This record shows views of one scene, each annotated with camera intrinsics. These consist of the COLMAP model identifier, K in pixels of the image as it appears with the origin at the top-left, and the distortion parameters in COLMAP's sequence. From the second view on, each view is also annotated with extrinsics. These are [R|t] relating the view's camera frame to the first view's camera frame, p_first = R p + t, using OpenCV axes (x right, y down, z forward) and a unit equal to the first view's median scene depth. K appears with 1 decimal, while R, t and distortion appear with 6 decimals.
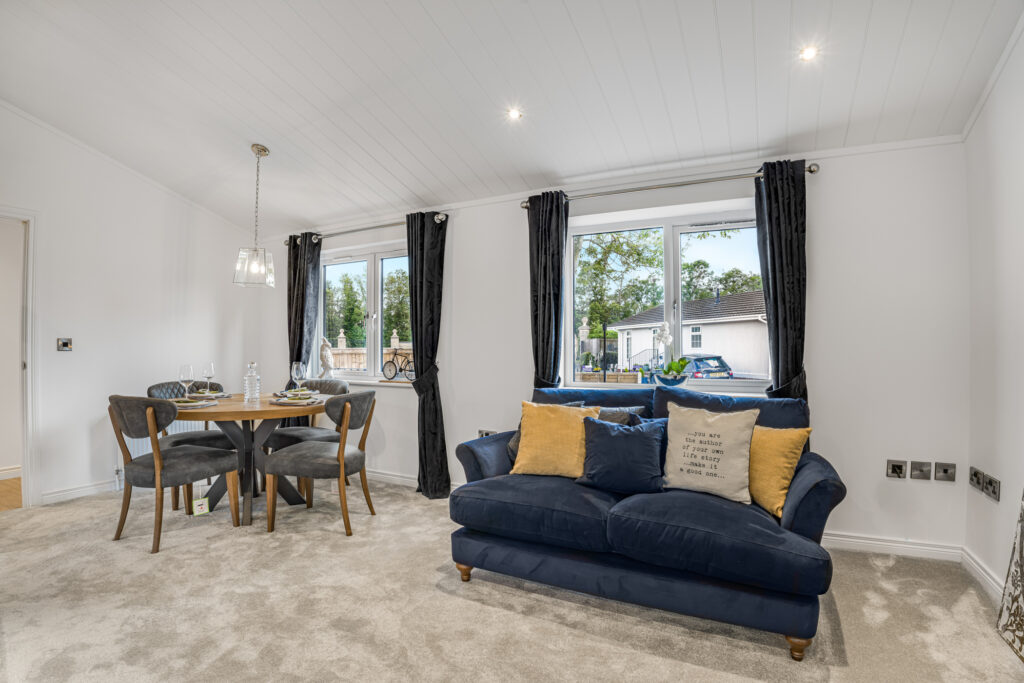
lens RADIAL K [[501.4, 0, 510.1], [0, 501.4, 352.8], [0, 0, 1]] dist [-0.110996, 0.025360]
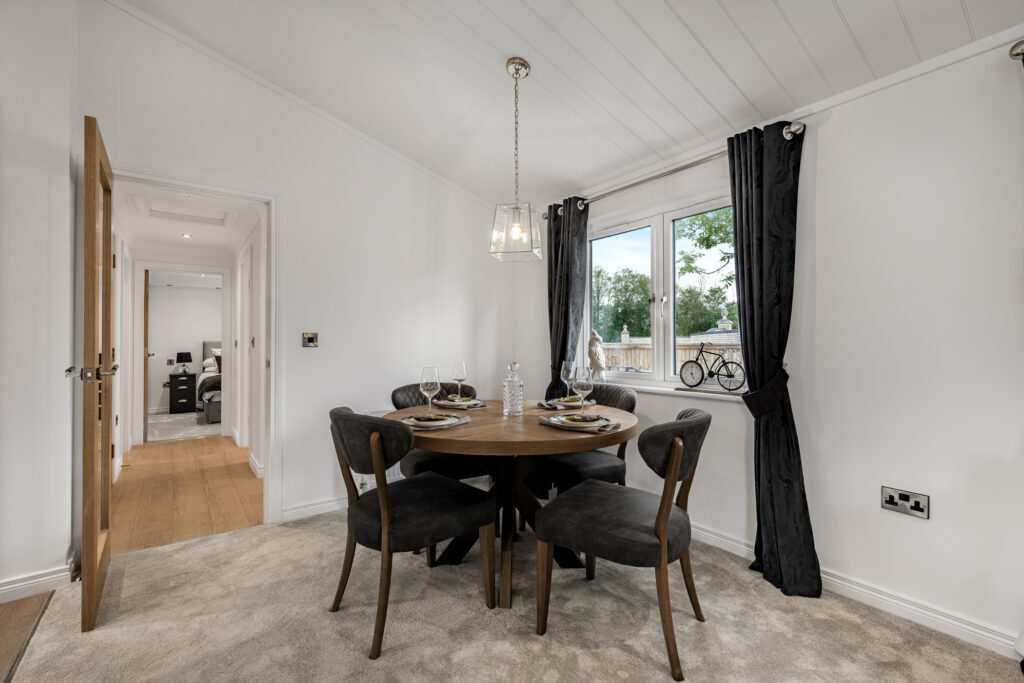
lens RADIAL K [[456.4, 0, 509.0], [0, 456.4, 344.4], [0, 0, 1]] dist [0.003250, -0.000089]
pose [[0.895759, -0.003228, -0.444528, -0.234400], [0.000058, 0.999974, -0.007145, -0.002713], [0.444540, 0.006374, 0.895736, 0.387453]]
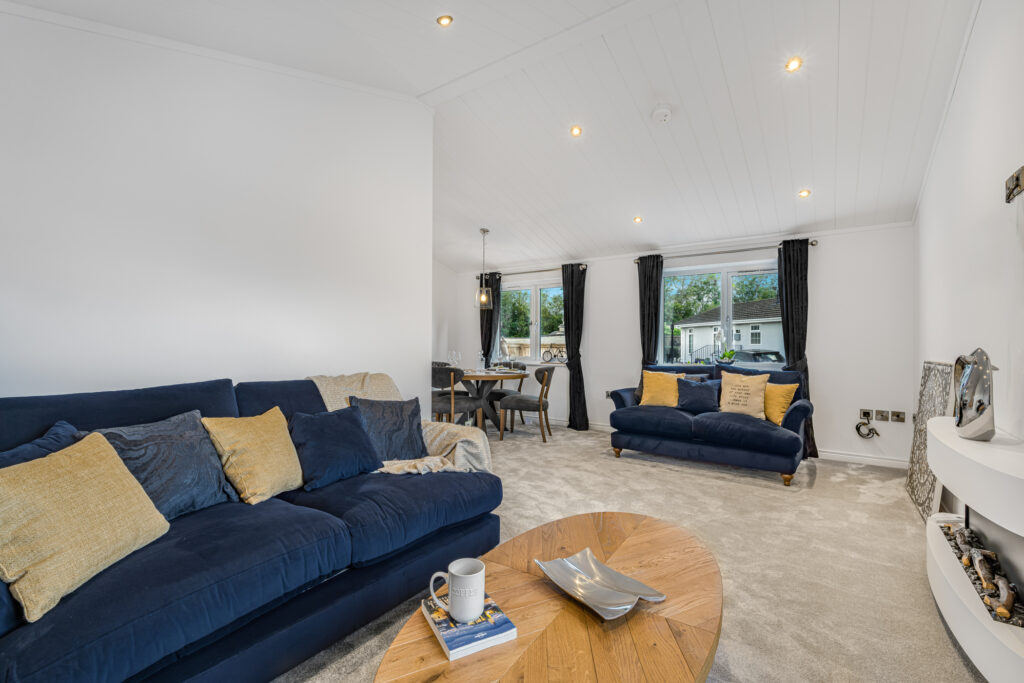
lens RADIAL K [[456.4, 0, 509.0], [0, 456.4, 344.4], [0, 0, 1]] dist [0.003250, -0.000089]
pose [[0.989970, 0.006373, -0.141137, -0.193041], [-0.007332, 0.999953, -0.006278, 0.006544], [0.141091, 0.007250, 0.989970, -0.672177]]
